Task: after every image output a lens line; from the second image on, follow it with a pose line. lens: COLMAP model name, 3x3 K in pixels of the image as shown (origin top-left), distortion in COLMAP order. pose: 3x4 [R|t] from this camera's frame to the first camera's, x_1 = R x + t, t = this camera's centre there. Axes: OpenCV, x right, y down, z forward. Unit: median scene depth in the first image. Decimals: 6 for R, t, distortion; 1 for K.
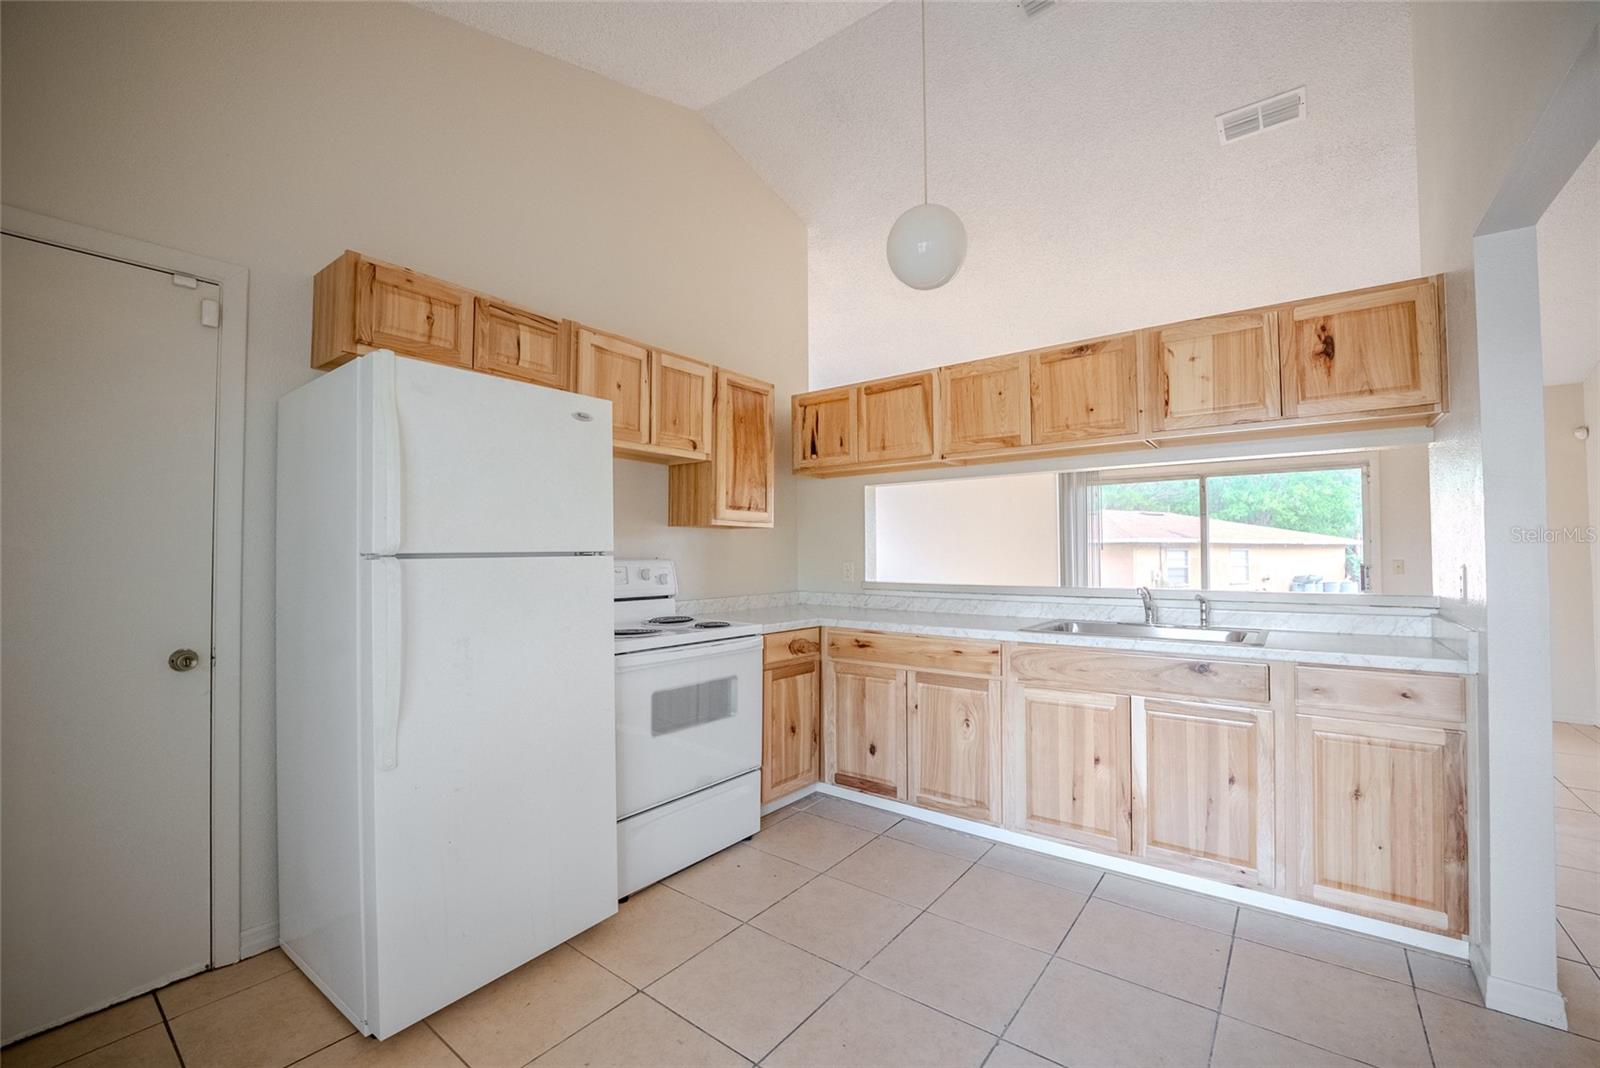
lens RADIAL K [[654.2, 0, 811.9], [0, 654.2, 539.8], [0, 0, 1]] dist [-0.024574, 0.002403]
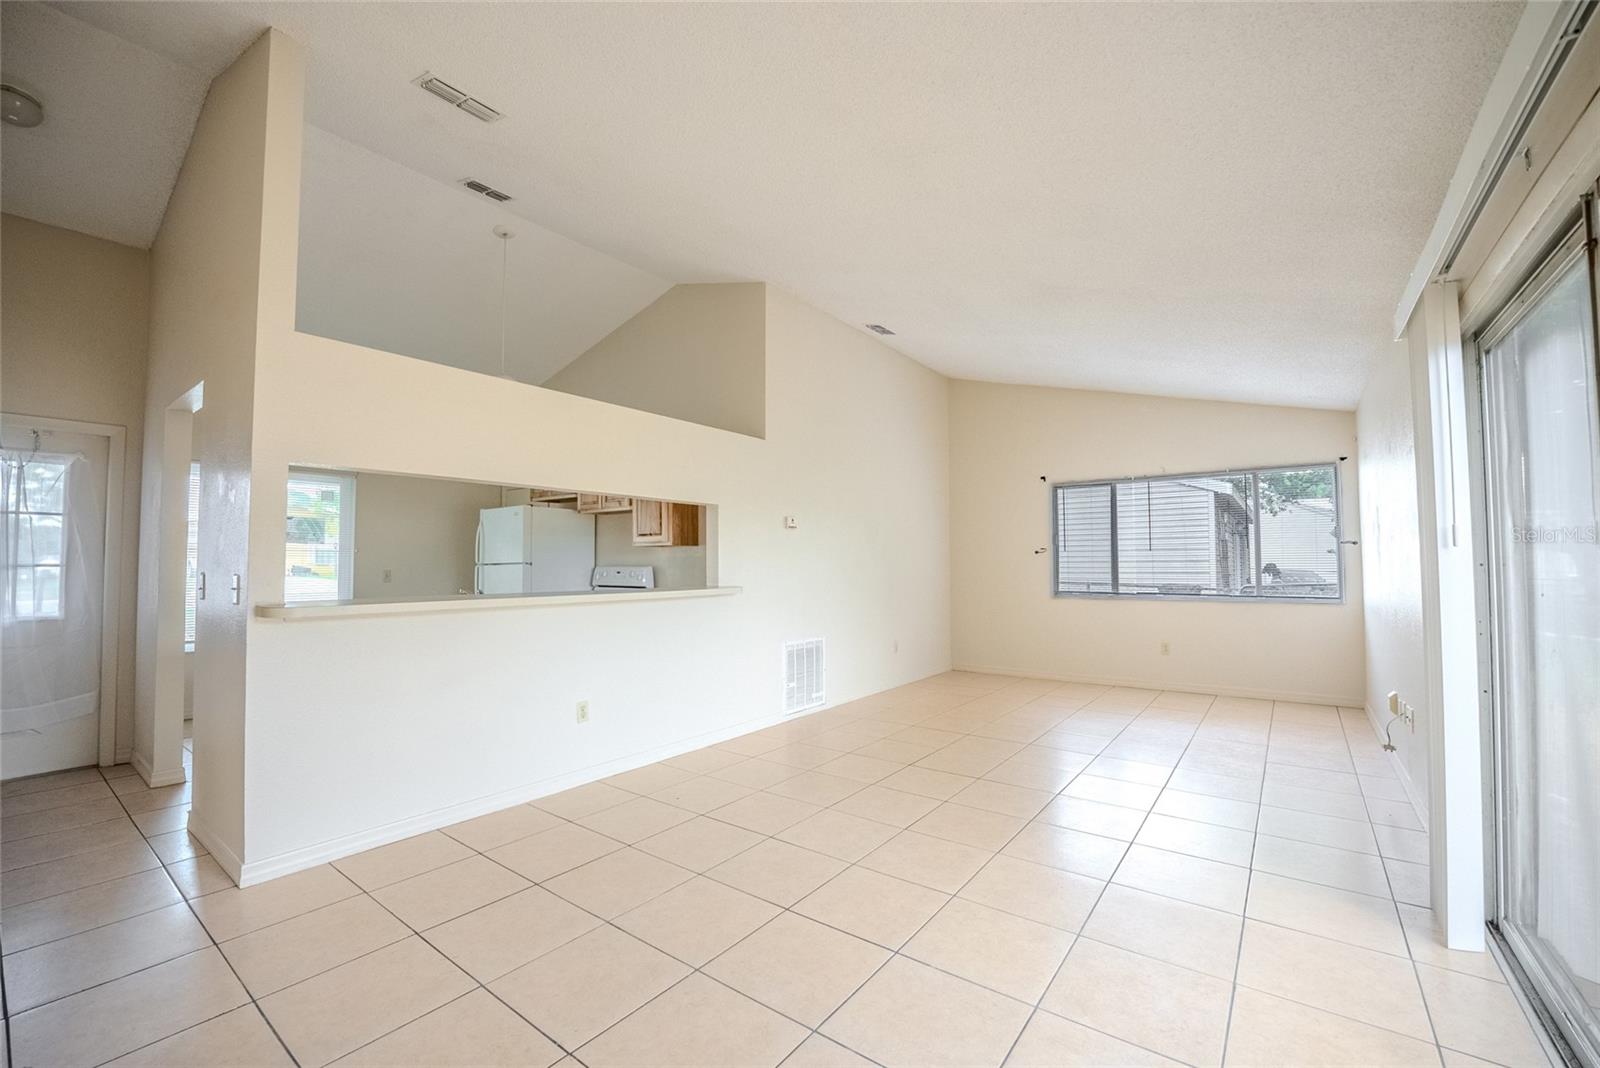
lens RADIAL K [[654.2, 0, 794.2], [0, 654.2, 539.6], [0, 0, 1]] dist [-0.024574, 0.002403]
pose [[0.006849, -0.036369, -0.999315, 1.628719], [0.026257, 0.999000, -0.036178, 0.033593], [0.999632, -0.025991, 0.007798, 1.469933]]
